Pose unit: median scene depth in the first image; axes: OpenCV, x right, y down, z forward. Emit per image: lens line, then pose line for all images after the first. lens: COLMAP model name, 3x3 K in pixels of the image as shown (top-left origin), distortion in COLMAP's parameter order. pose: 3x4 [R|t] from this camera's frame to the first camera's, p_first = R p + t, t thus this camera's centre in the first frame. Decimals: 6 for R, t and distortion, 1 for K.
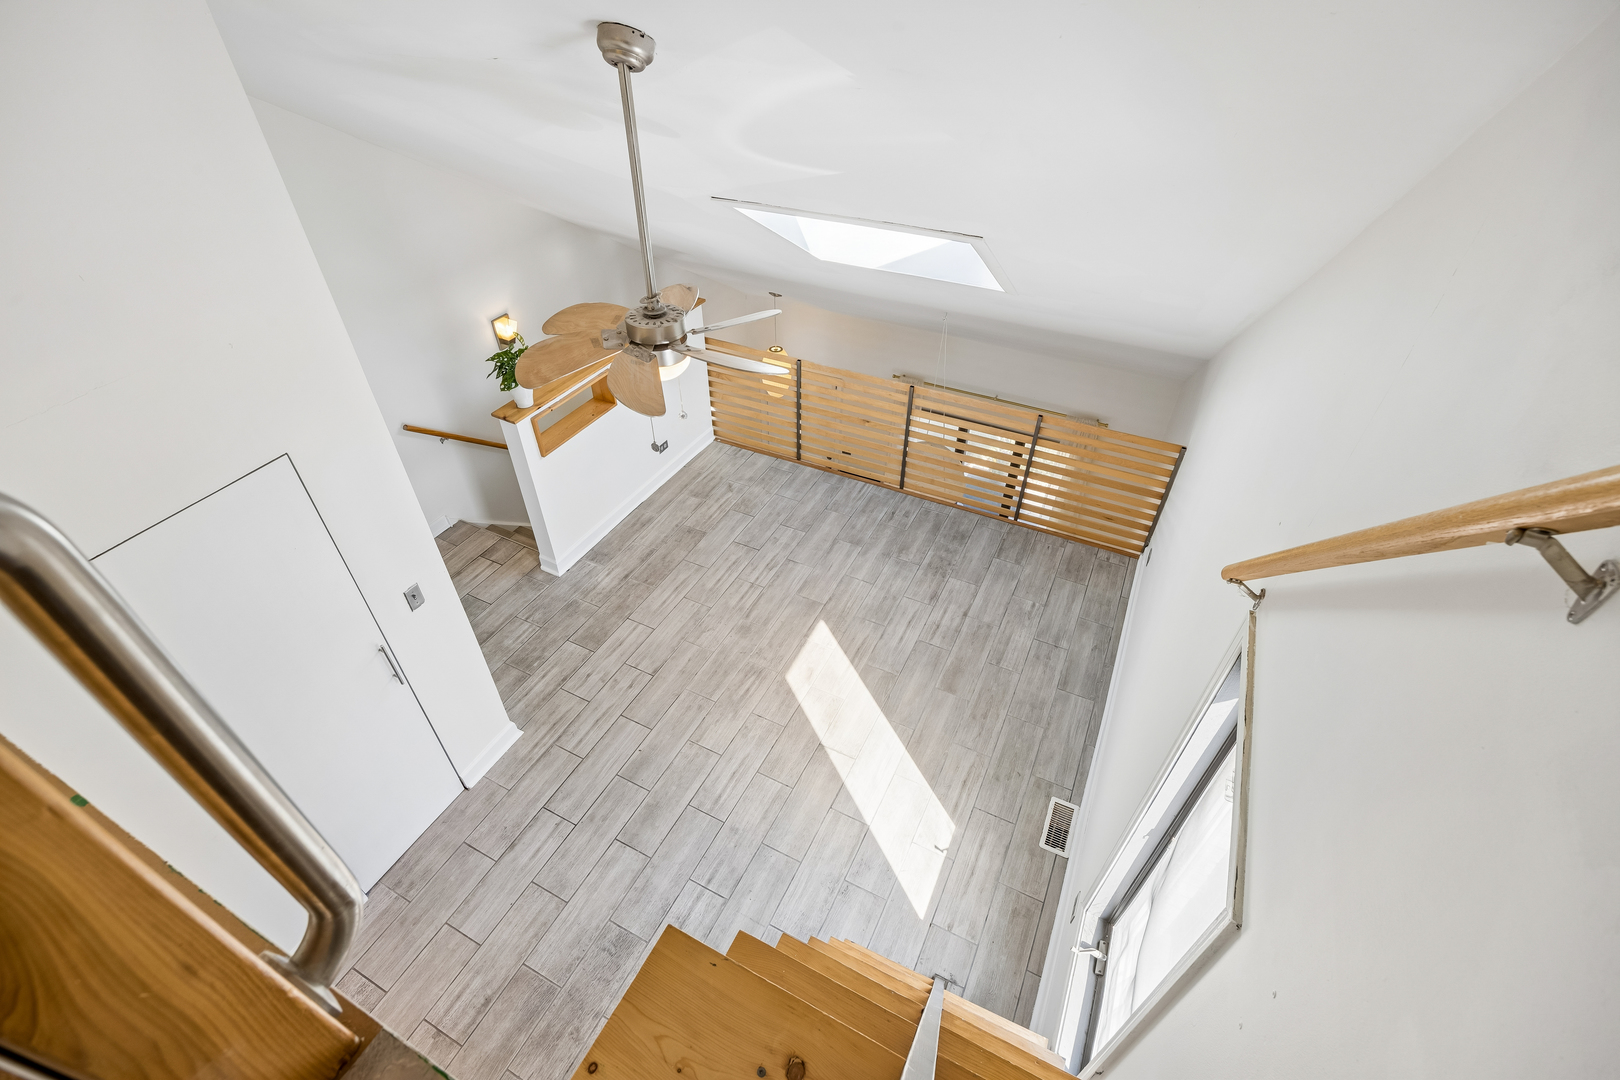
lens RADIAL K [[730.6, 0, 803.9], [0, 730.6, 538.4], [0, 0, 1]] dist [-0.010157, -0.000118]
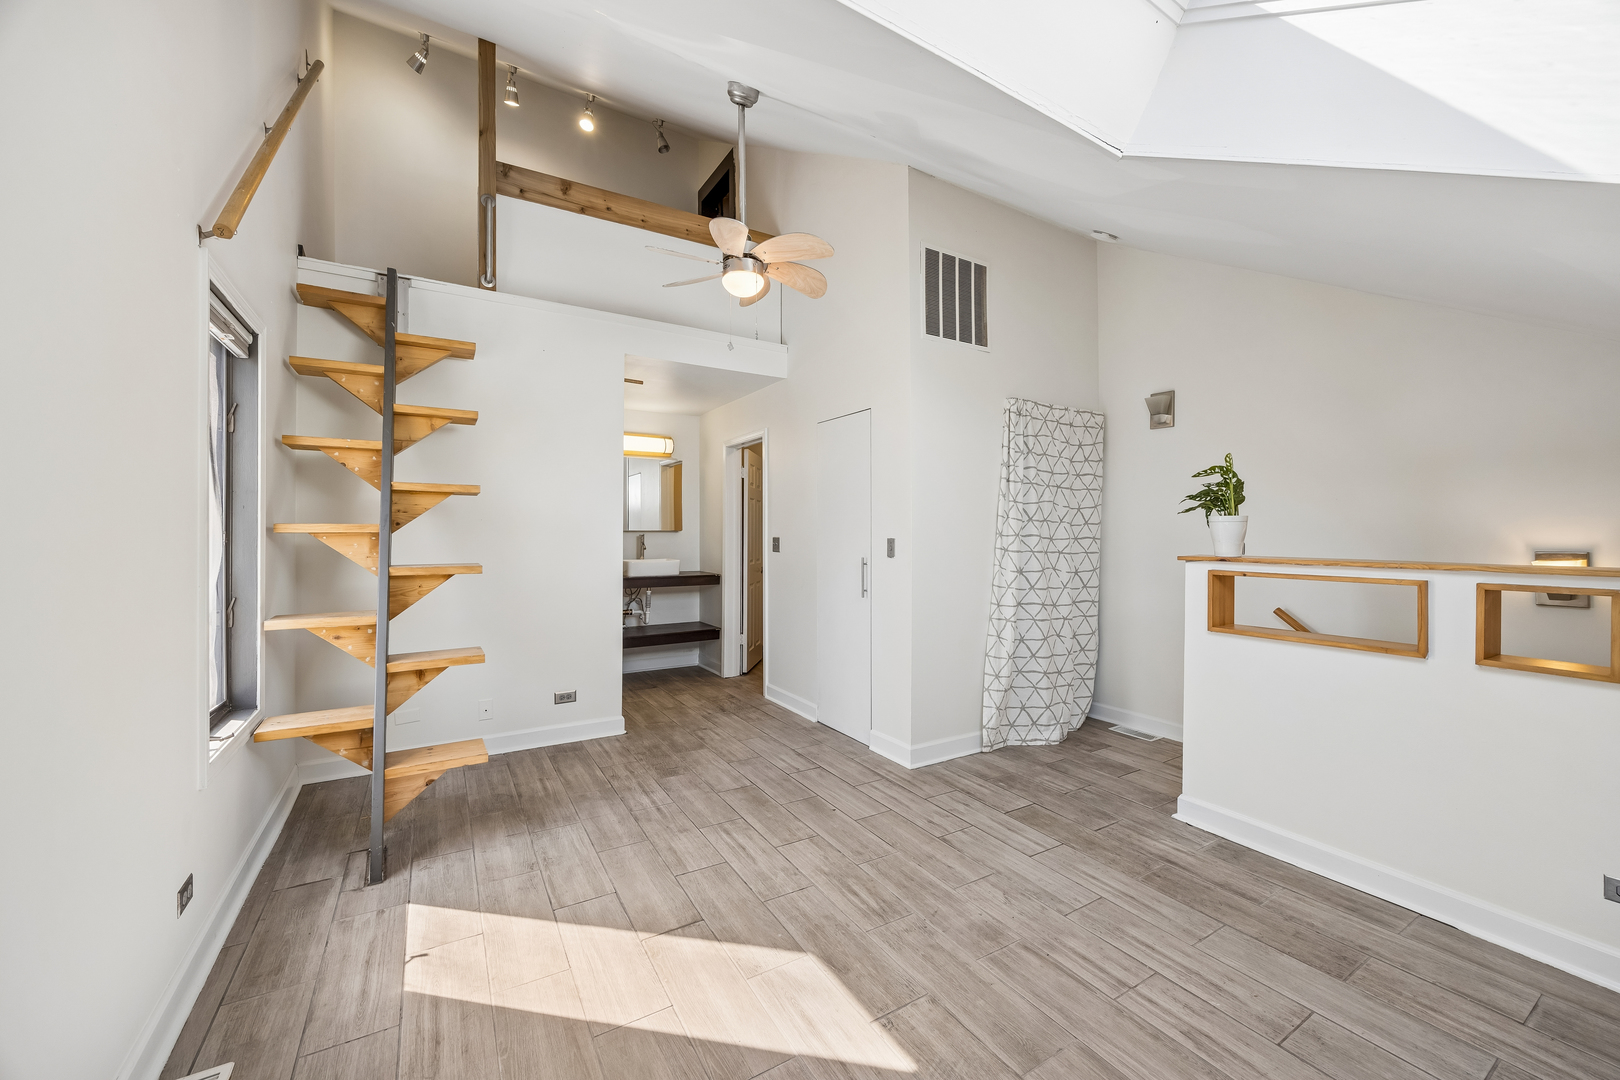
lens RADIAL K [[621.5, 0, 810.6], [0, 621.5, 532.3], [0, 0, 1]] dist [-0.000774, 0.000045]
pose [[-0.526087, -0.002406, -0.850427, 0.349154], [-0.552918, 0.760760, 0.339891, -0.165644], [0.646153, 0.649029, -0.401556, 0.867553]]
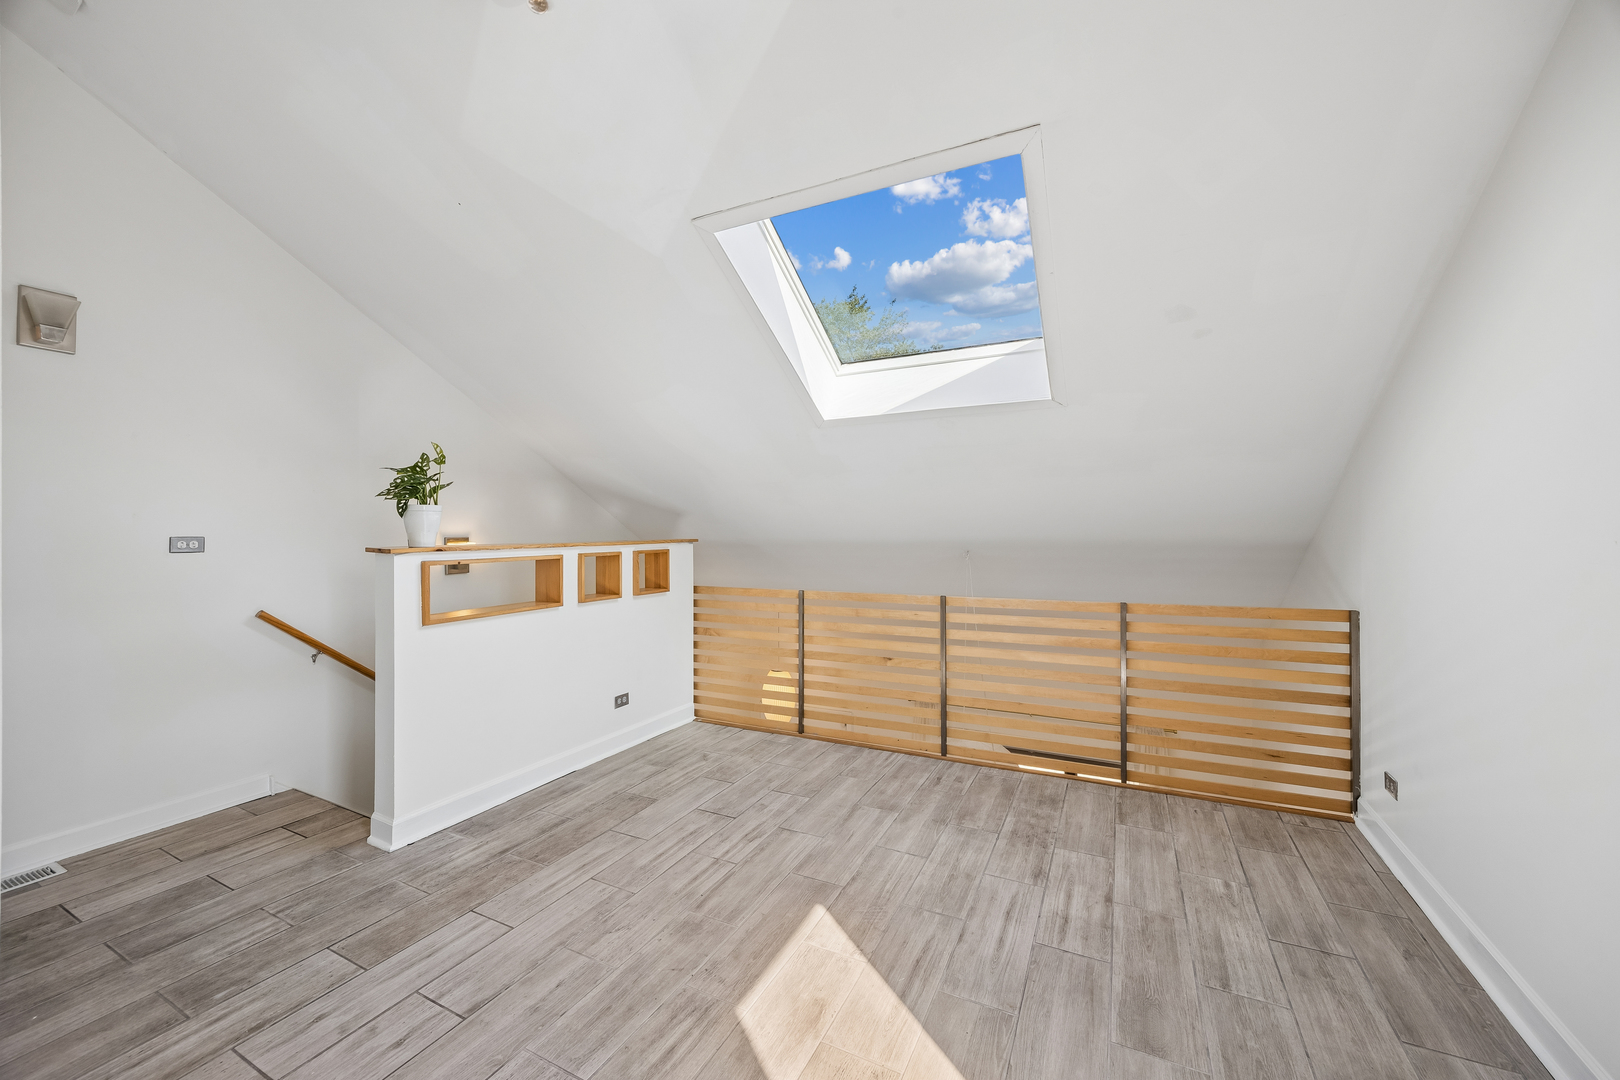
lens RADIAL K [[621.5, 0, 810.6], [0, 621.5, 532.3], [0, 0, 1]] dist [-0.000774, 0.000045]
pose [[0.999989, -0.004708, 0.000355, 0.004664], [0.003835, 0.766101, -0.642708, 0.183667], [0.002754, 0.642702, 0.766111, 0.466741]]
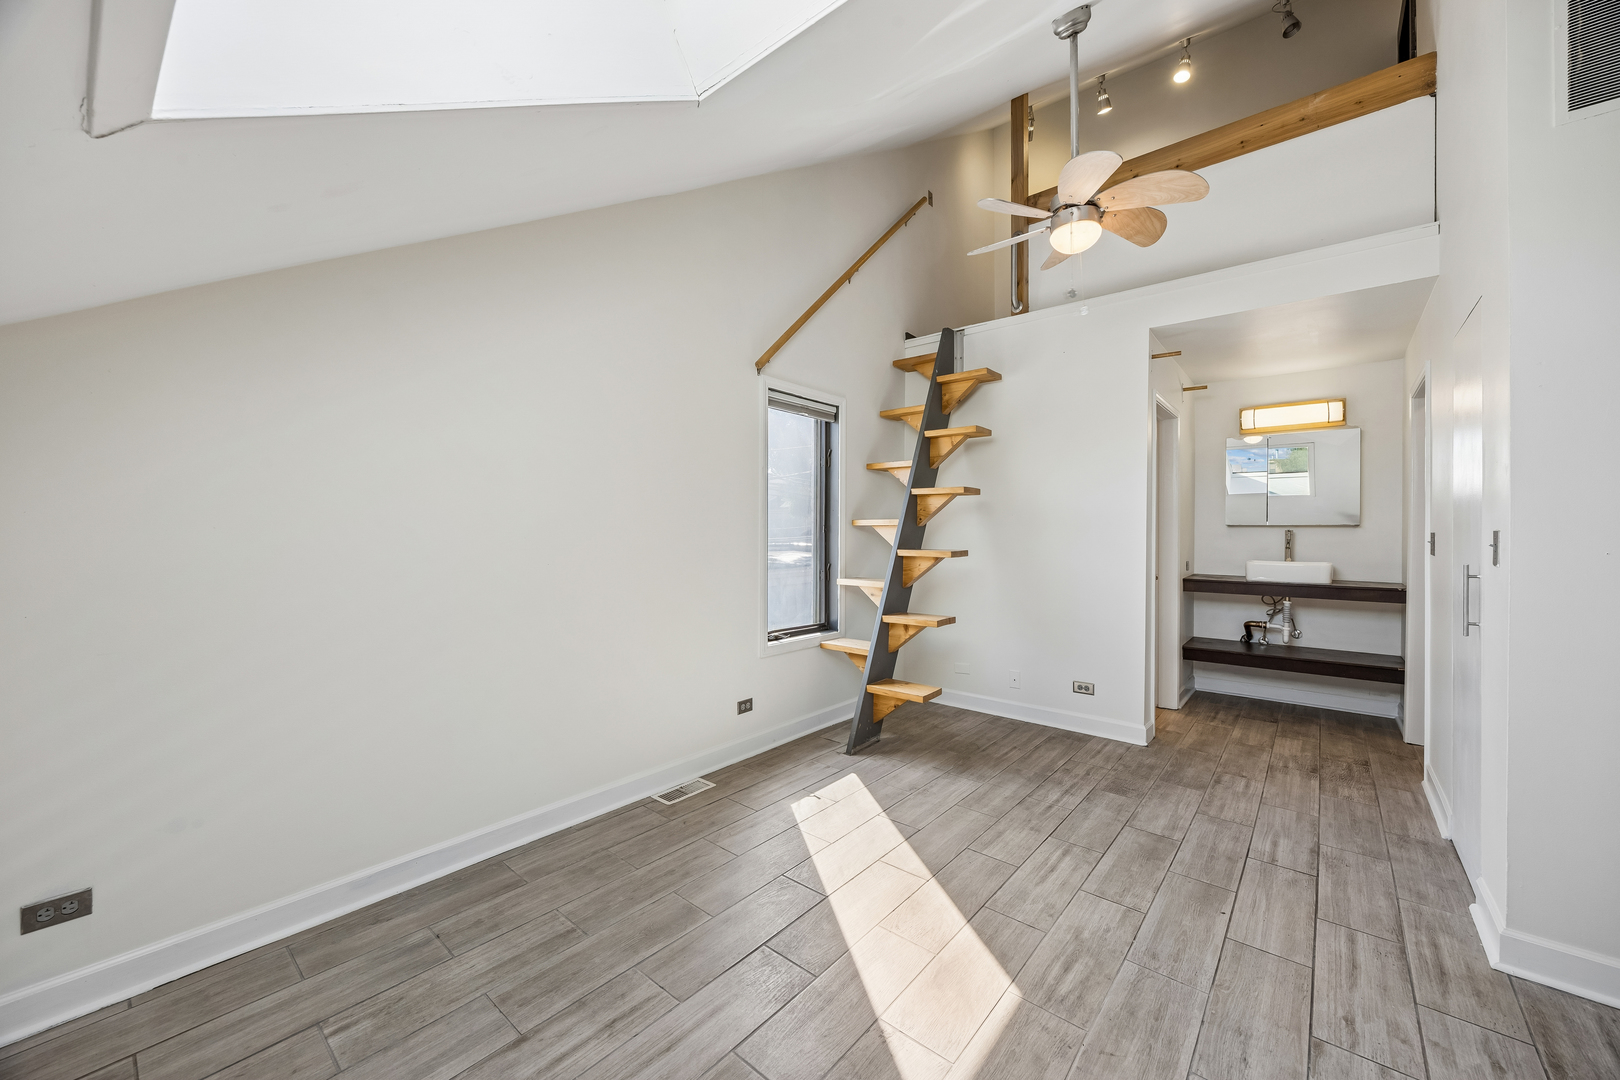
lens RADIAL K [[618.8, 0, 810.0], [0, 618.8, 540.0], [0, 0, 1]] dist [-0.000329, 0.000096]
pose [[-0.973884, -0.007735, 0.226913, 0.000276], [0.143417, 0.753830, 0.641227, -0.273648], [-0.176014, 0.657024, -0.733034, 1.008770]]
